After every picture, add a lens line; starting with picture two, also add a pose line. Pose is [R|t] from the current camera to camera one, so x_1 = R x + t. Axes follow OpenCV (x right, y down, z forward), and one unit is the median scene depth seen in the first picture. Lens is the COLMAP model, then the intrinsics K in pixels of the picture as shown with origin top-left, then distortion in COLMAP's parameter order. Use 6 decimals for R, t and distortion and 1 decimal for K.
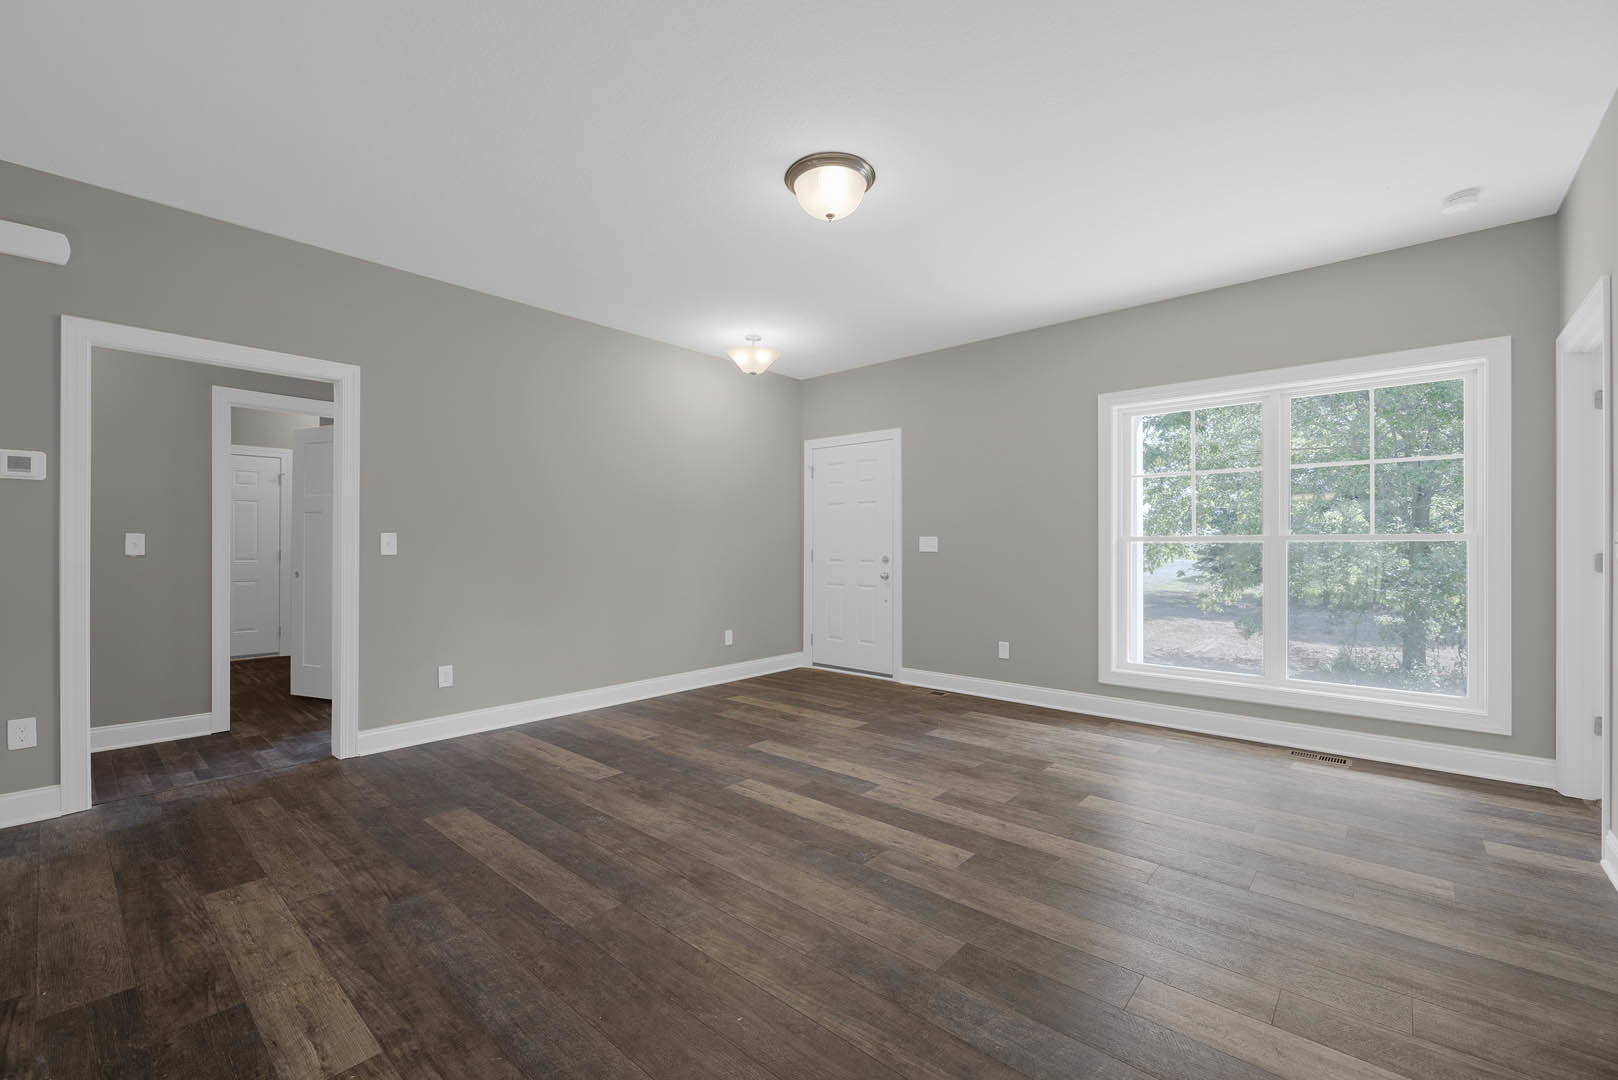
lens RADIAL K [[665.8, 0, 805.3], [0, 665.8, 543.7], [0, 0, 1]] dist [-0.001495, -0.000699]
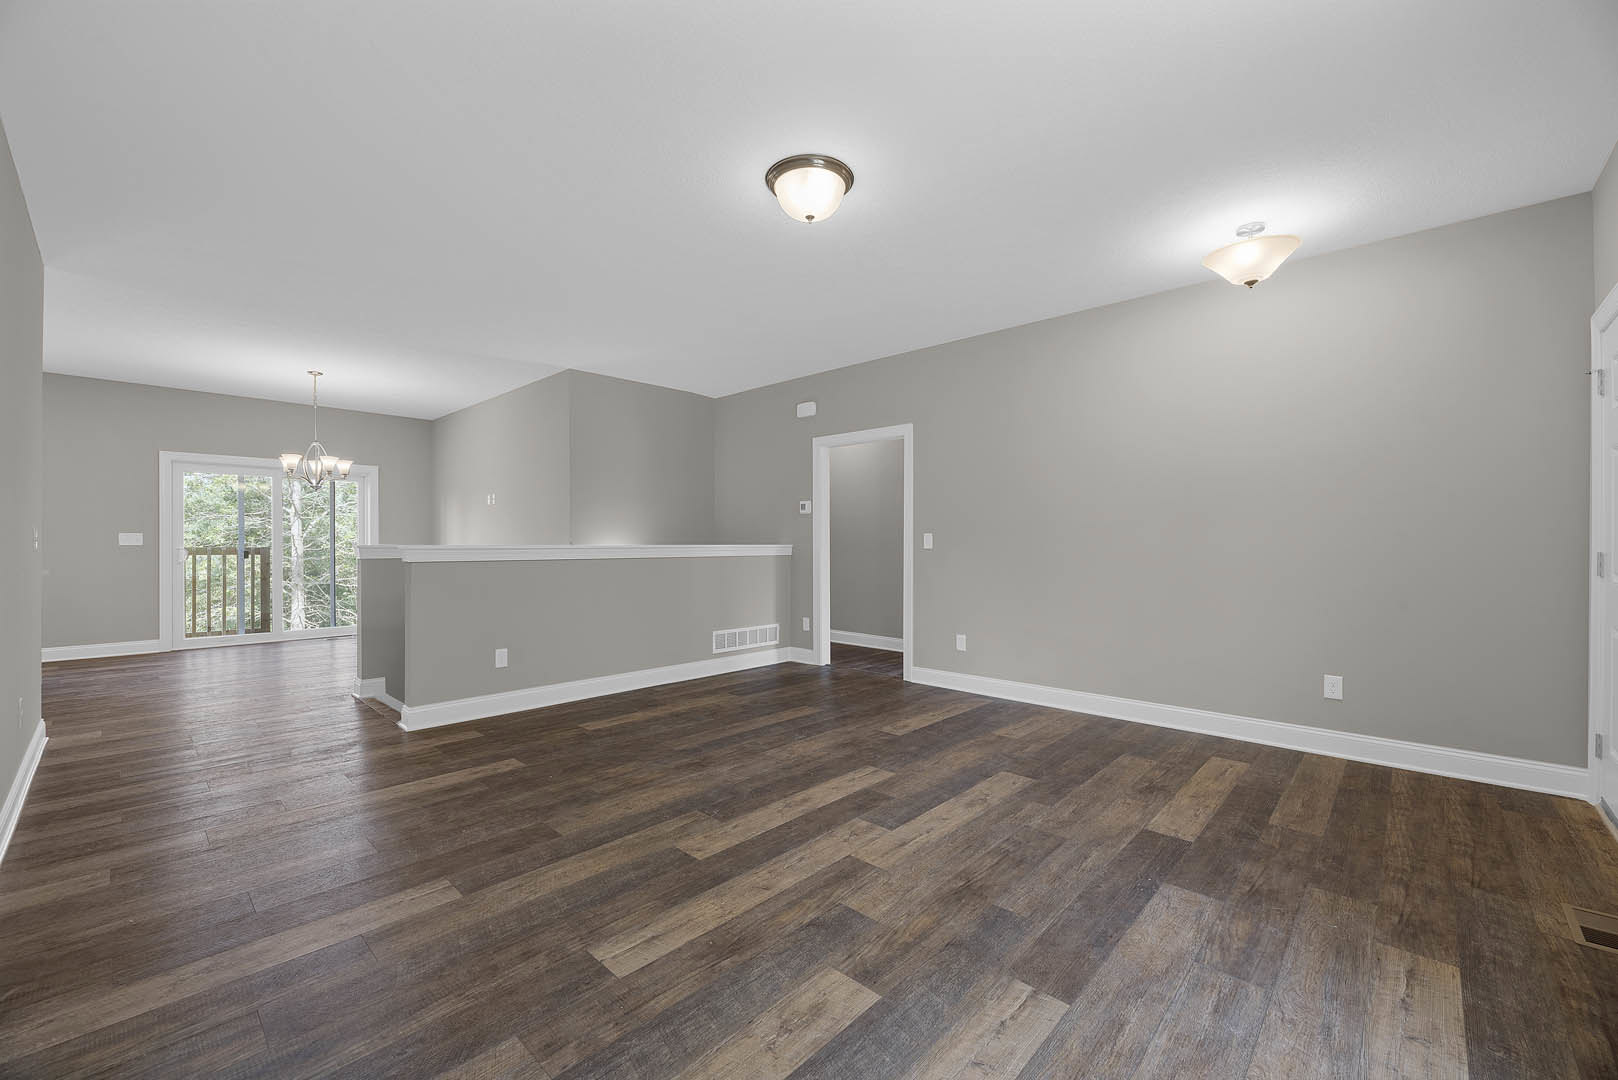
lens RADIAL K [[651.8, 0, 805.6], [0, 651.8, 542.0], [0, 0, 1]] dist [-0.000047, -0.003758]
pose [[-0.028470, -0.000953, -0.999594, 0.953019], [0.002065, 0.999997, -0.001012, 0.004263], [0.999593, -0.002093, -0.028468, 0.940921]]
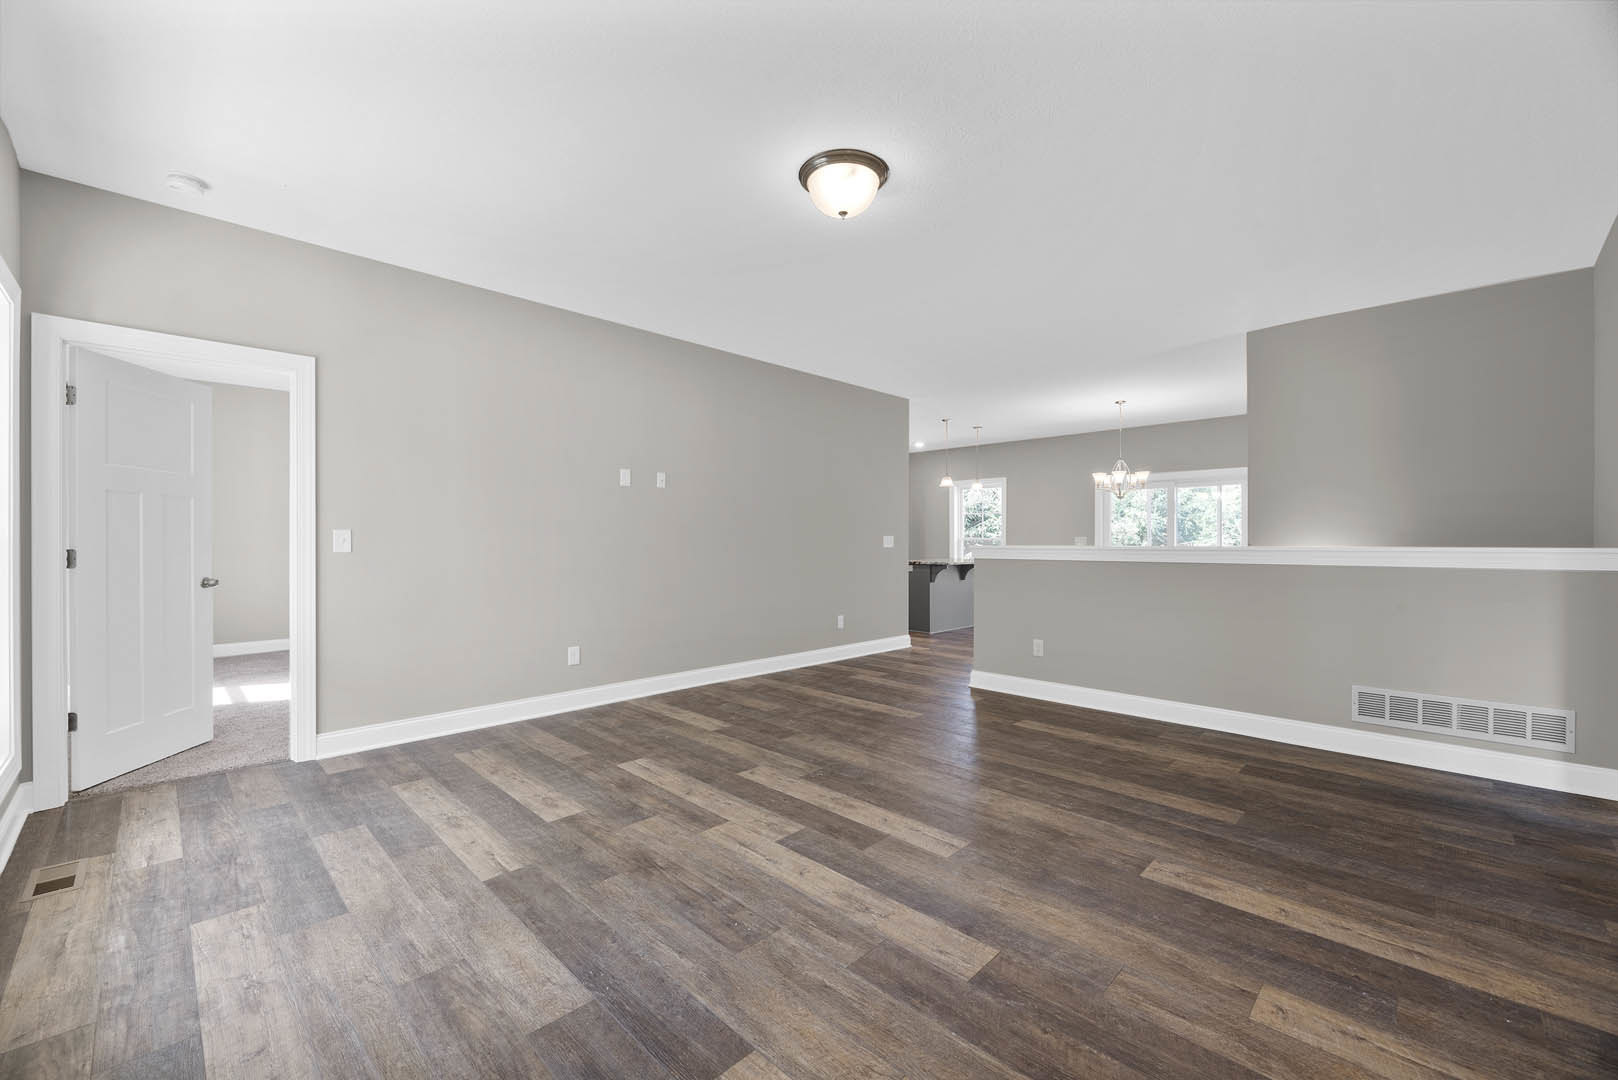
lens RADIAL K [[654.8, 0, 806.5], [0, 654.8, 544.4], [0, 0, 1]] dist [-0.000184, -0.003500]
pose [[-0.998308, -0.000974, 0.058133, 0.032039], [-0.000955, 0.999999, 0.000349, 0.005216], [-0.058133, 0.000293, -0.998309, 1.829928]]
